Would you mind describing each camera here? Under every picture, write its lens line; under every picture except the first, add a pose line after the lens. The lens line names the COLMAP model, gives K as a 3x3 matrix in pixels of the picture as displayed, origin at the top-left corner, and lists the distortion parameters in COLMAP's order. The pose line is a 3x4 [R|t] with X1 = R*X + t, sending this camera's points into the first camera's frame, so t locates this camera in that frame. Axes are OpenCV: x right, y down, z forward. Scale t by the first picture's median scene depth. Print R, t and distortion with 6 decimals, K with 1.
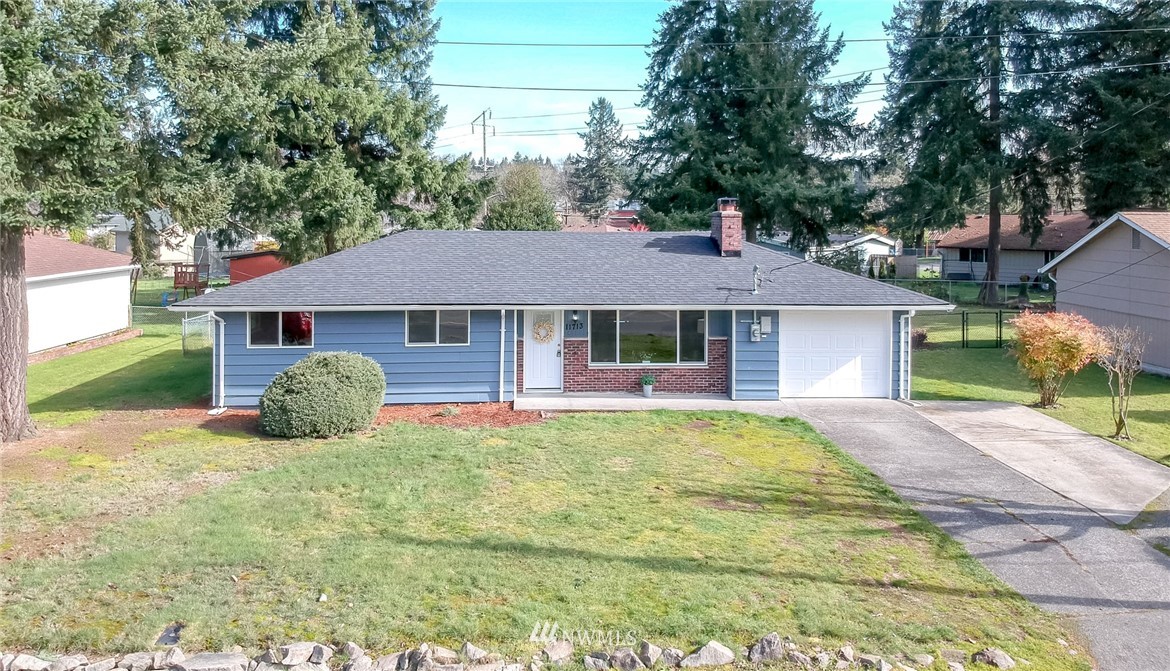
lens RADIAL K [[841.9, 0, 585.6], [0, 841.9, 300.9], [0, 0, 1]] dist [0.044588, -0.094466]
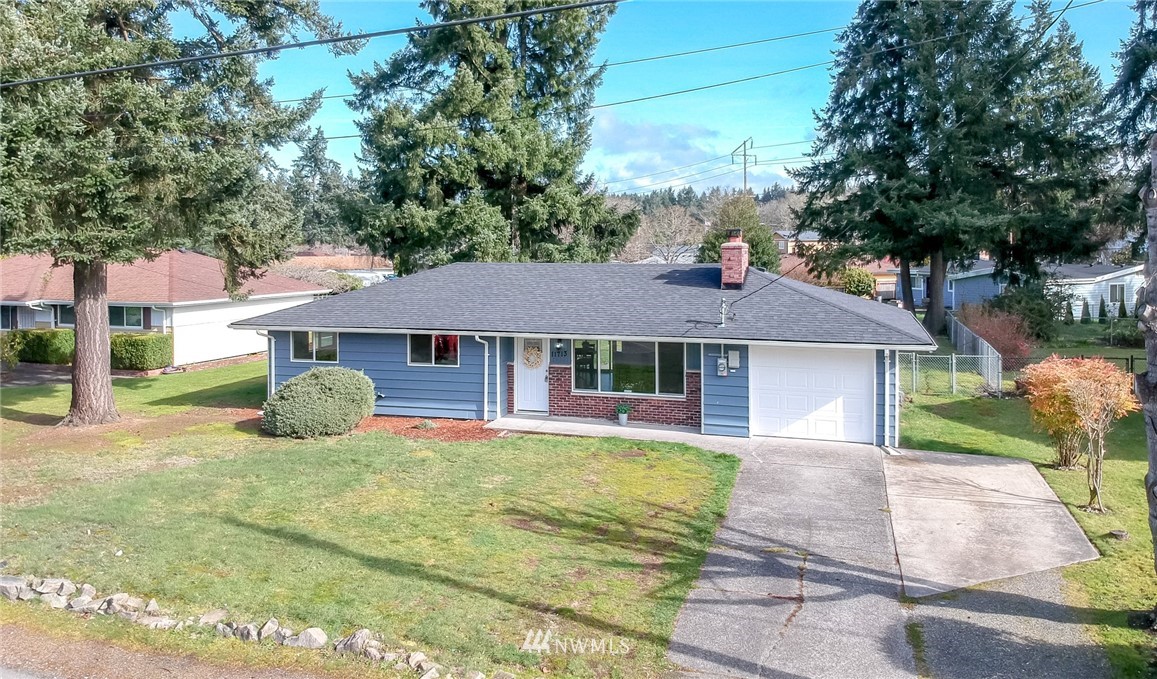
lens RADIAL K [[829.5, 0, 578.5], [0, 829.5, 339.5], [0, 0, 1]] dist [0.050403, -0.094133]
pose [[0.932892, 0.030858, -0.358832, 0.386005], [-0.026977, 0.999511, 0.015819, -0.004972], [0.359144, -0.005077, 0.933268, 0.037763]]
